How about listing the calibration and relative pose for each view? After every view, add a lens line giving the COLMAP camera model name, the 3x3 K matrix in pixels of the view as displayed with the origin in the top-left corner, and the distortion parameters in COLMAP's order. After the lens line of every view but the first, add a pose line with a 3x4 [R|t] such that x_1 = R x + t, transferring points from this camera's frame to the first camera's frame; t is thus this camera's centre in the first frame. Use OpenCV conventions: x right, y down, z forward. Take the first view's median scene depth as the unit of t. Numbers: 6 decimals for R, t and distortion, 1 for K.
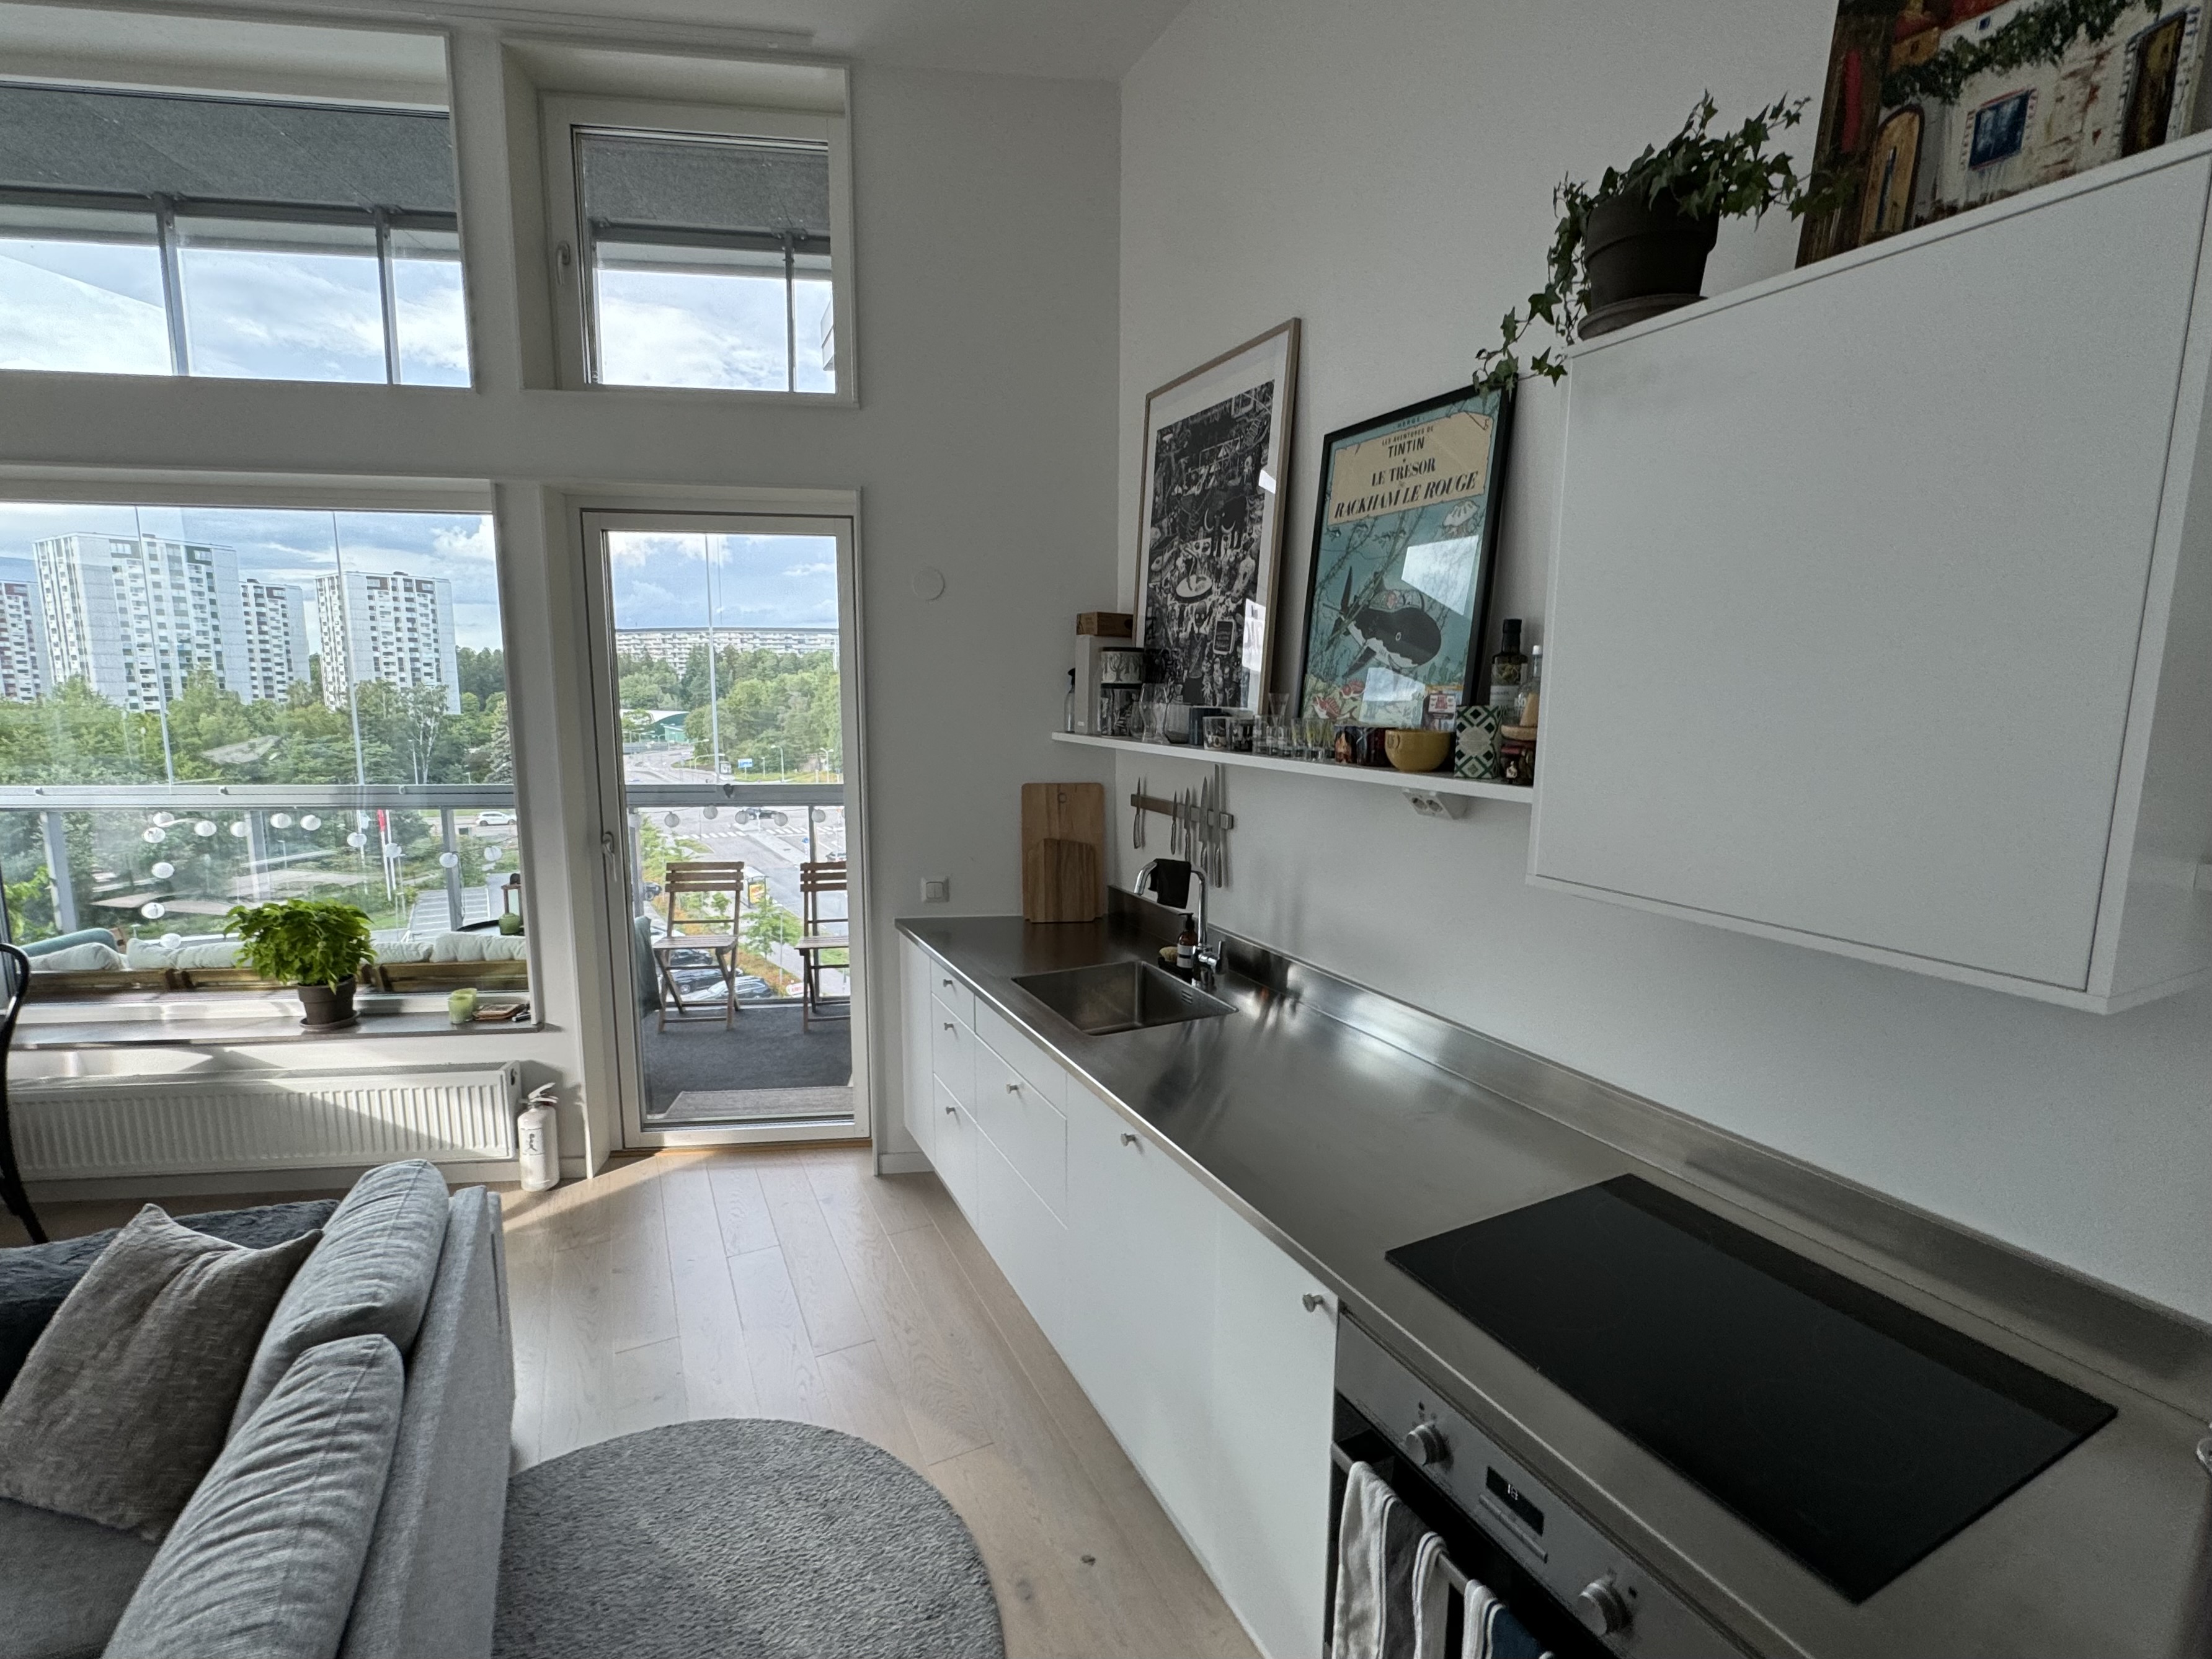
lens RADIAL K [[995.7, 0, 1103.1], [0, 995.7, 825.5], [0, 0, 1]] dist [-0.001889, 0.000117]
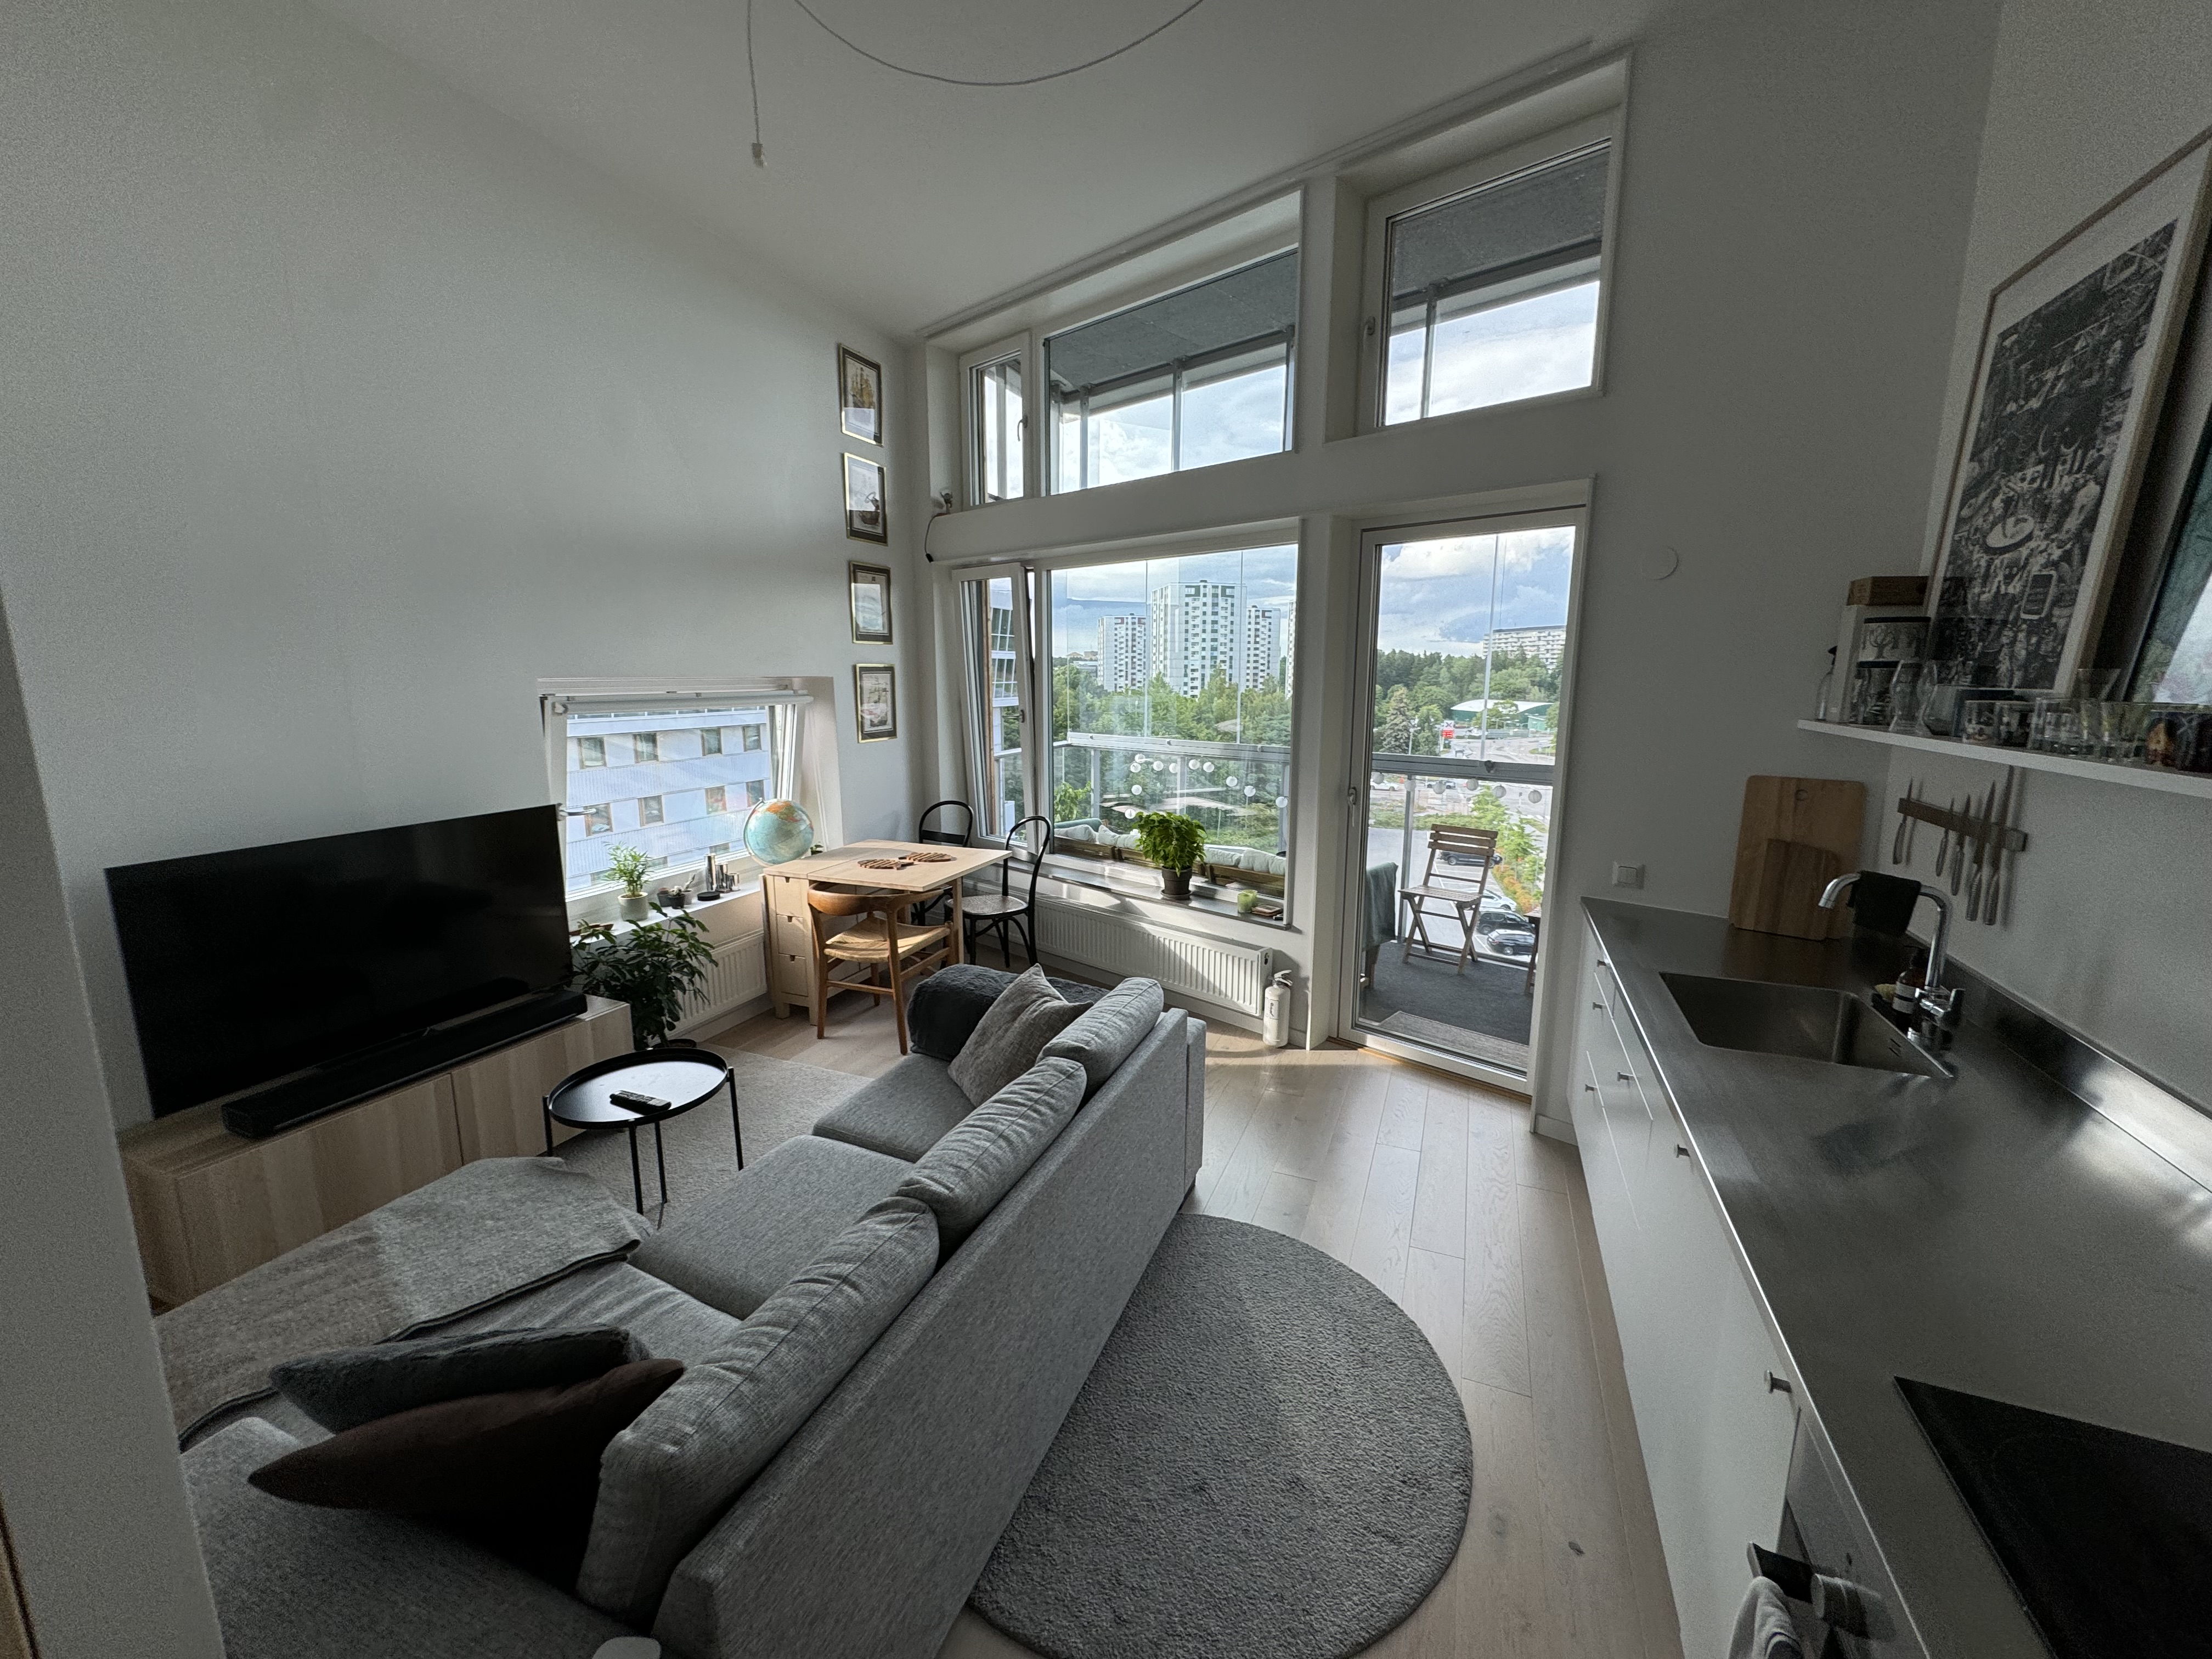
lens RADIAL K [[880.4, 0, 1102.9], [0, 880.4, 826.0], [0, 0, 1]] dist [-0.002948, -0.000152]
pose [[0.649463, 0.123971, -0.750219, 0.150348], [-0.104830, 0.991797, 0.073140, 0.007362], [0.753132, 0.031143, 0.657132, 0.031199]]
